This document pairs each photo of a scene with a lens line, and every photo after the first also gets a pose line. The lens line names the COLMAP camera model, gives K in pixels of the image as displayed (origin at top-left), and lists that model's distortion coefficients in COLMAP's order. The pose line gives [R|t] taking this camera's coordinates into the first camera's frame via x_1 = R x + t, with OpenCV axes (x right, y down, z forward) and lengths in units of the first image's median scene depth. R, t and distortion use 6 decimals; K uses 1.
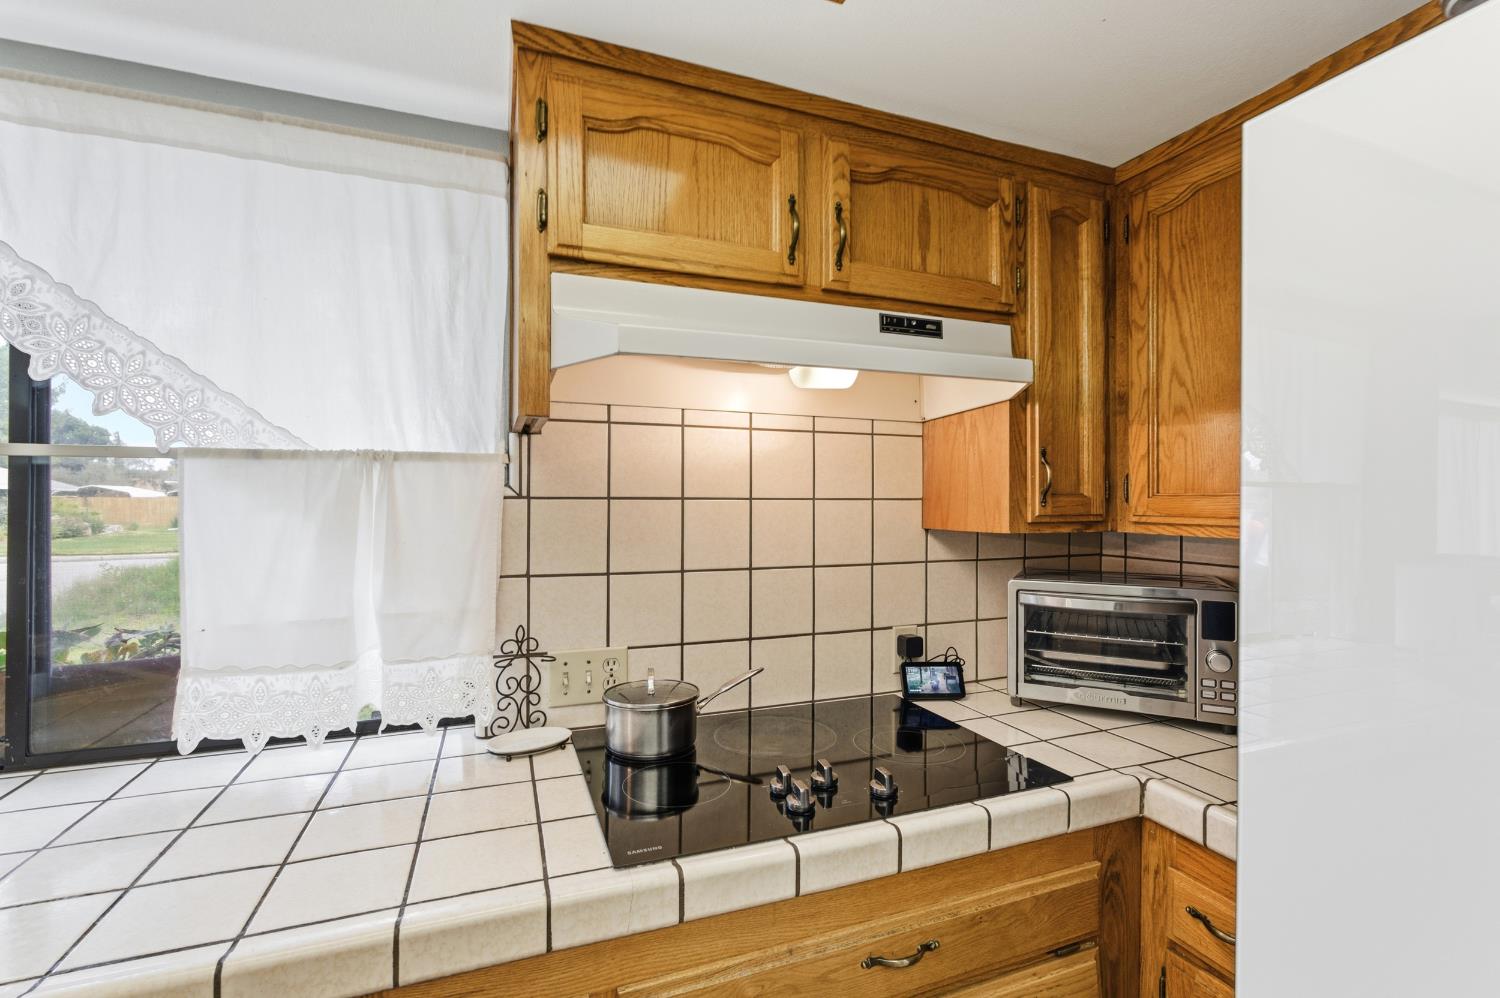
lens RADIAL K [[661.4, 0, 743.4], [0, 661.4, 497.2], [0, 0, 1]] dist [-0.007693, 0.003439]
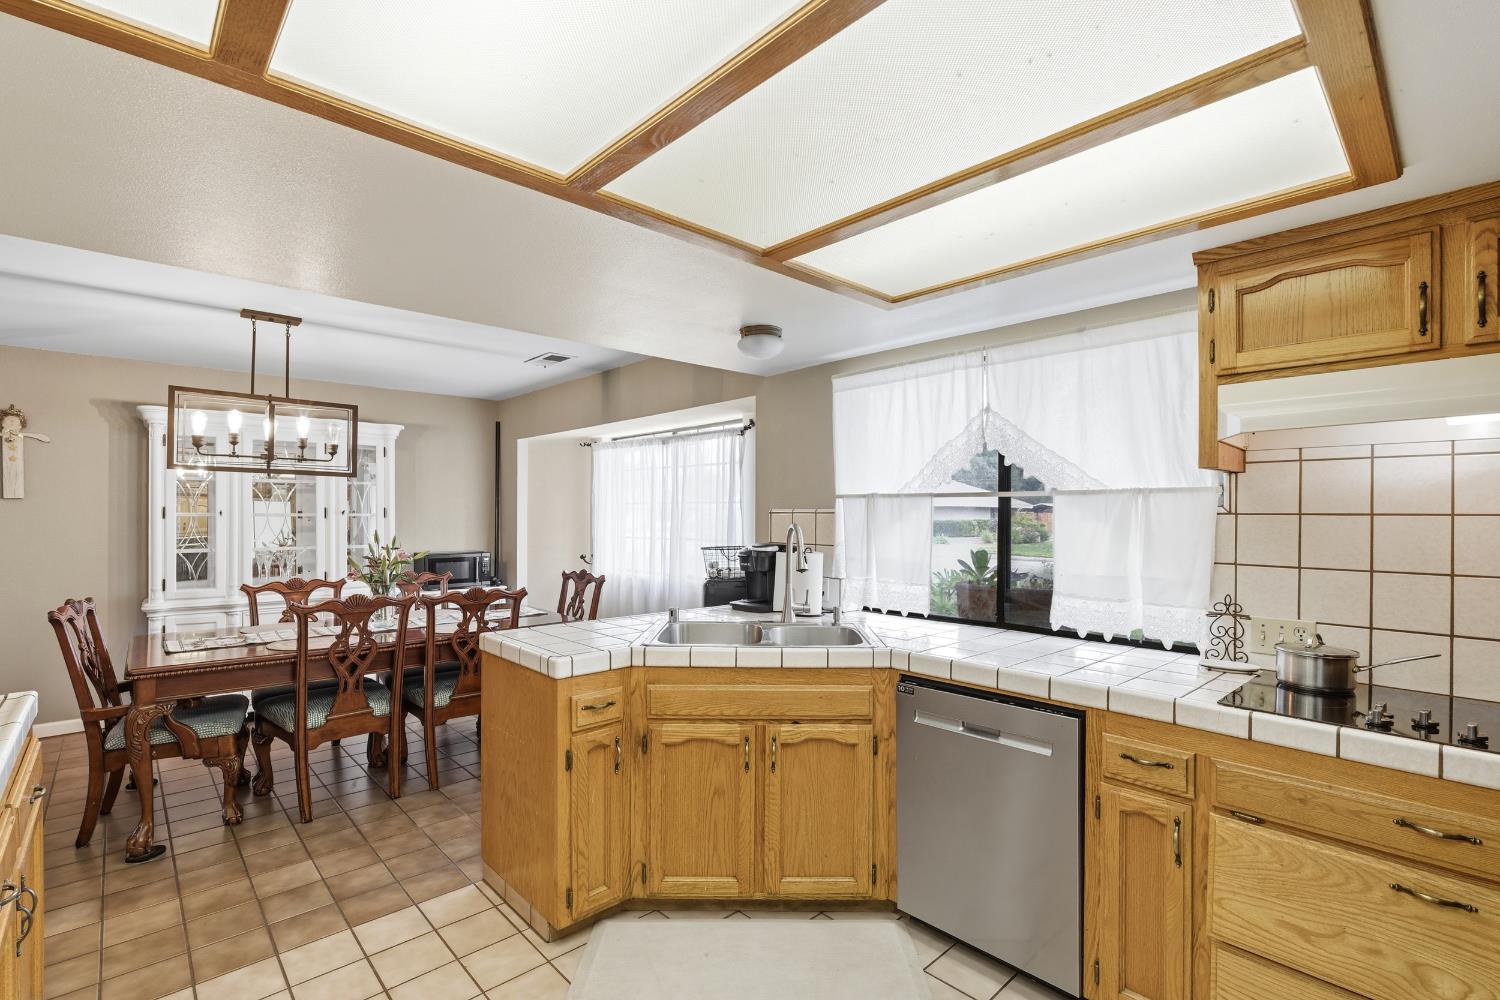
lens RADIAL K [[675.2, 0, 756.2], [0, 675.2, 518.4], [0, 0, 1]] dist [-0.011751, -0.000783]
pose [[0.379194, 0.006829, -0.925292, 0.754679], [0.000728, 0.999970, 0.007678, -0.001451], [0.925317, -0.003585, 0.379178, -0.684935]]
